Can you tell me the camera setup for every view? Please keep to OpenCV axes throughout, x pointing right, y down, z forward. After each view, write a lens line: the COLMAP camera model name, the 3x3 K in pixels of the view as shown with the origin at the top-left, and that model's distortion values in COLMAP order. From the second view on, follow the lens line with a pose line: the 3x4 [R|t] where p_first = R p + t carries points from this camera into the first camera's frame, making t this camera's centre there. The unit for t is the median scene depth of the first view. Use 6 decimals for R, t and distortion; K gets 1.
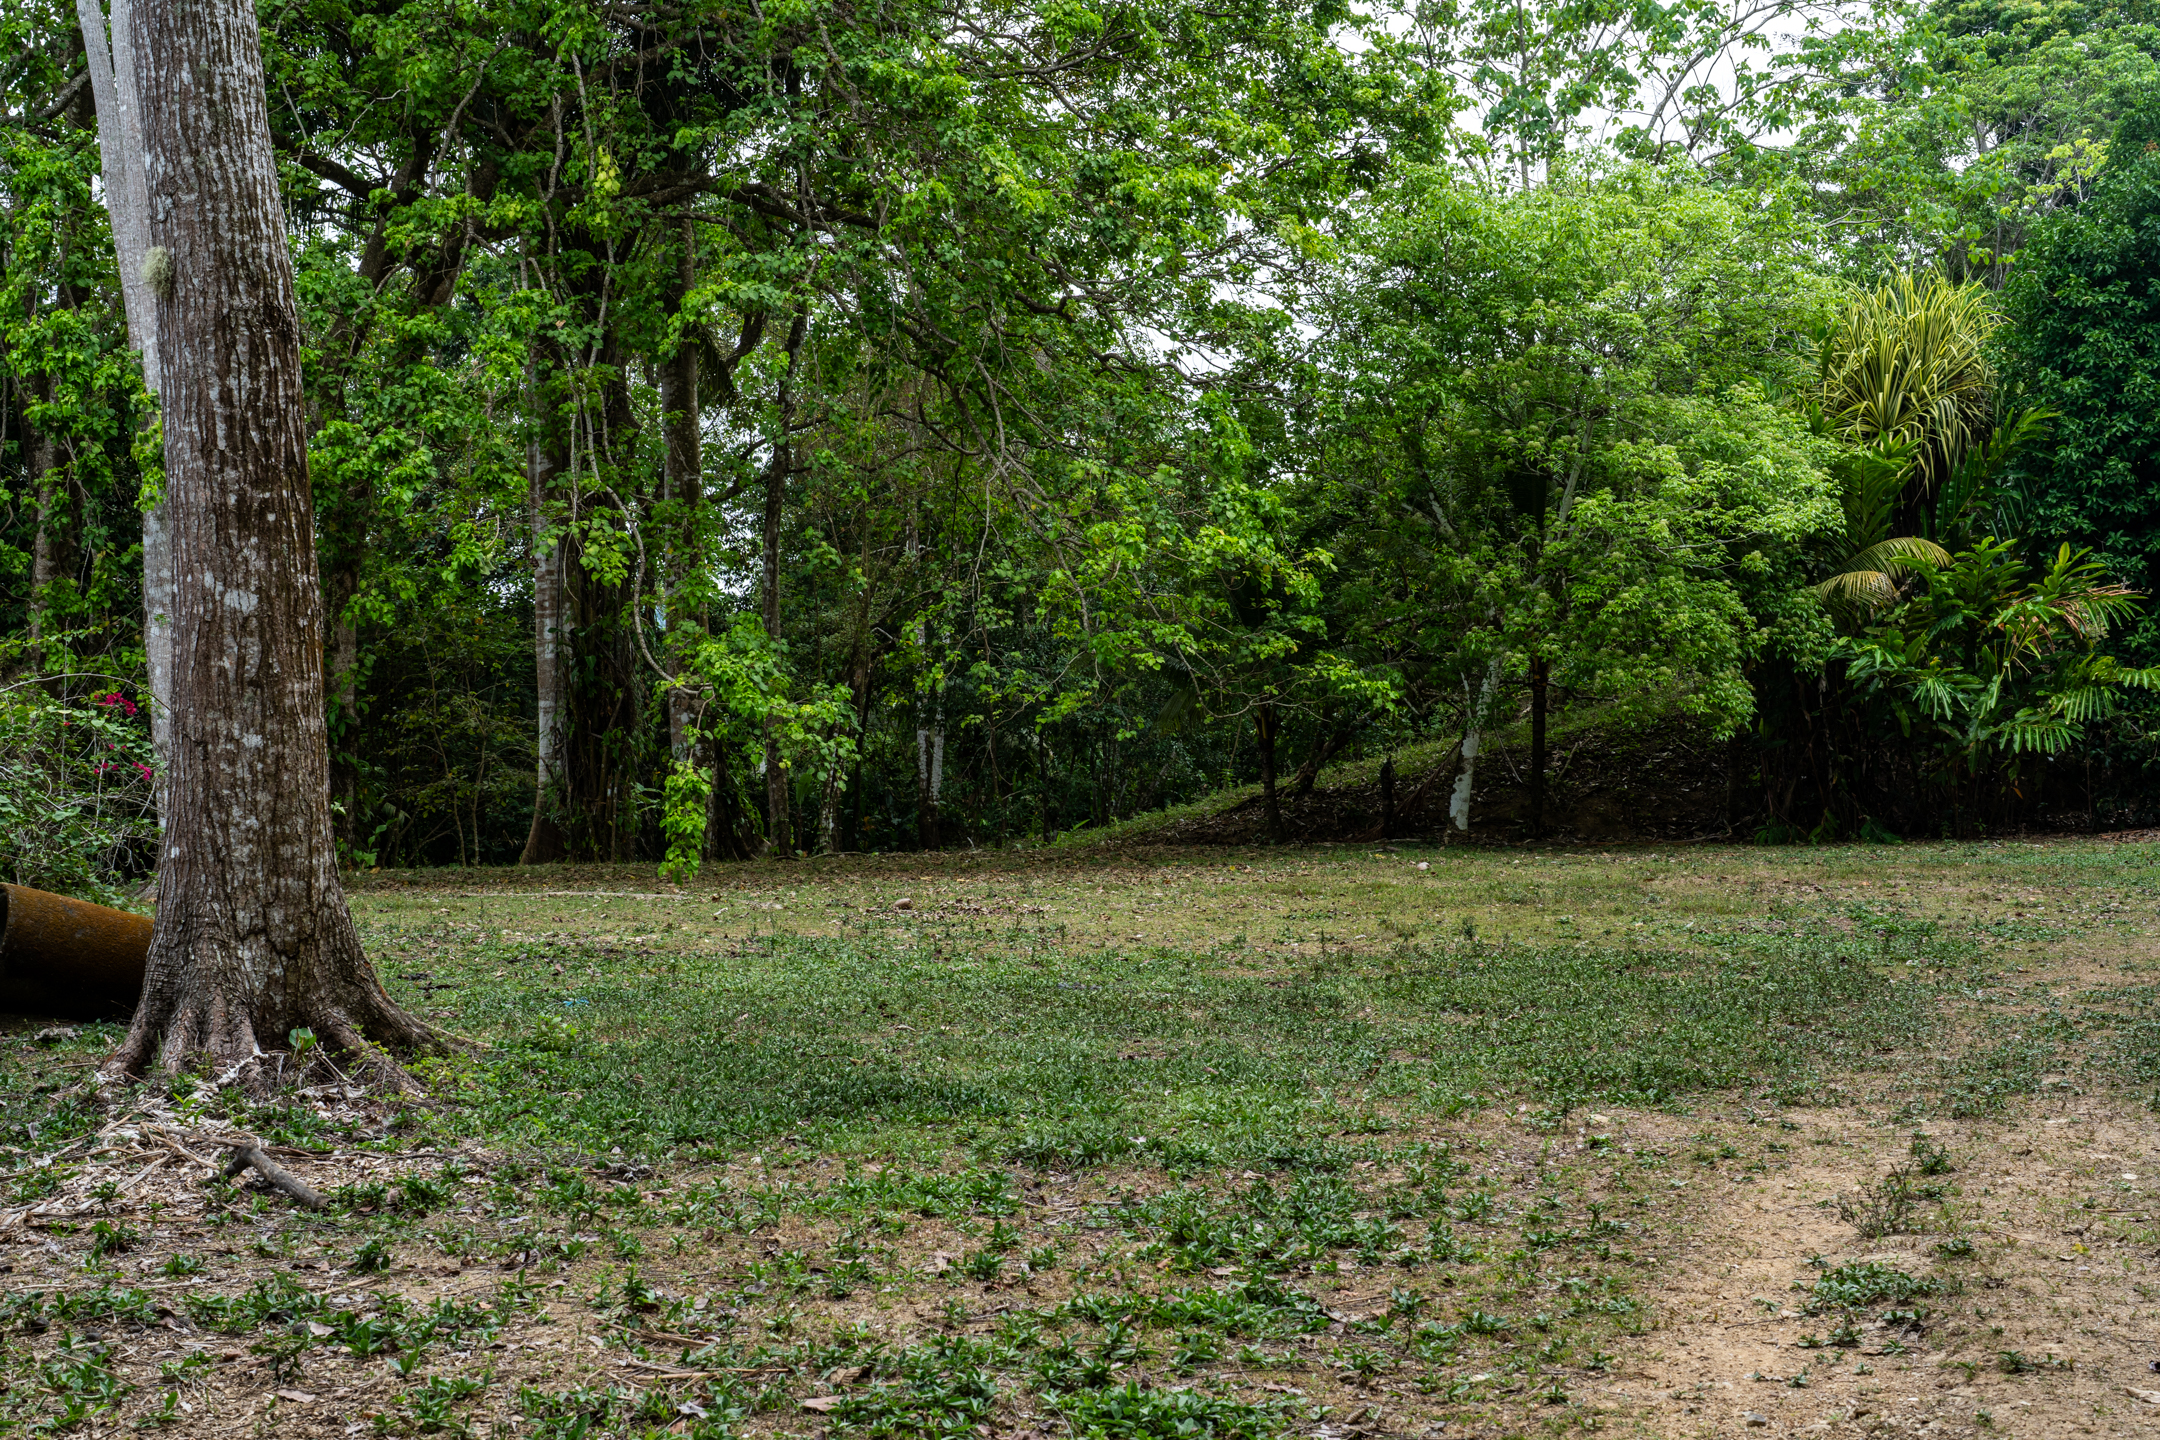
lens RADIAL K [[2984.5, 0, 1092.7], [0, 2984.5, 714.8], [0, 0, 1]] dist [0.027022, 0.000000]
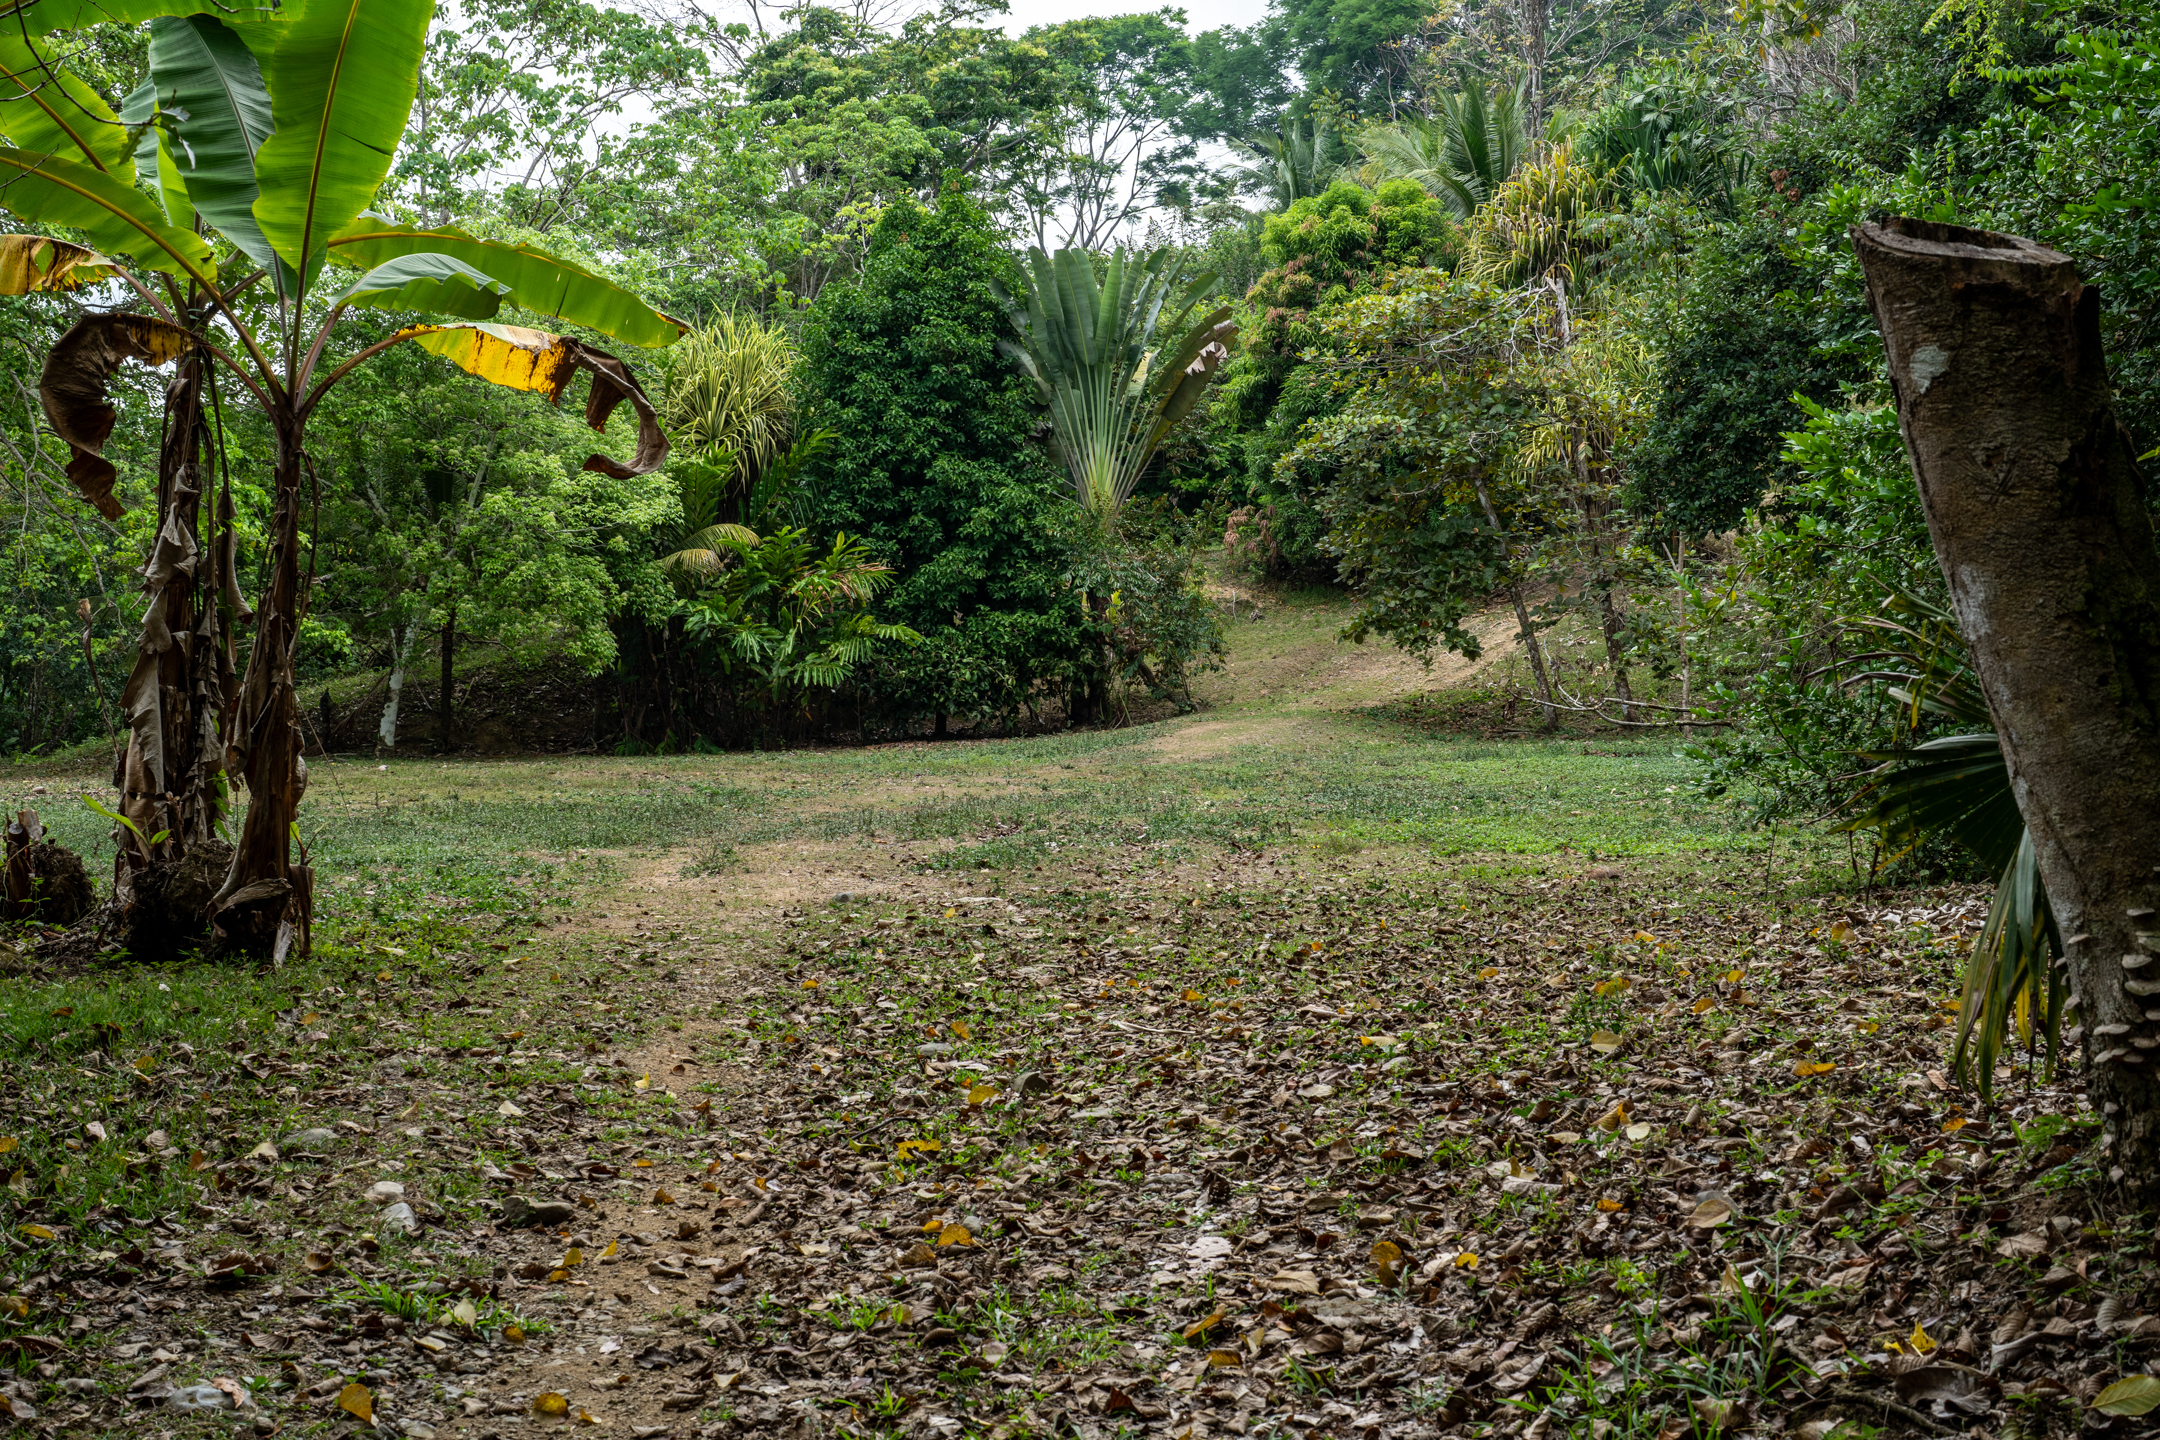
lens RADIAL K [[2984.5, 0, 1085.8], [0, 2984.5, 714.6], [0, 0, 1]] dist [0.027022, 0.000000]
pose [[0.927577, -0.002194, 0.373626, -0.079406], [-0.005837, 0.999776, 0.020362, -0.002766], [-0.373587, -0.021068, 0.927356, -0.302848]]
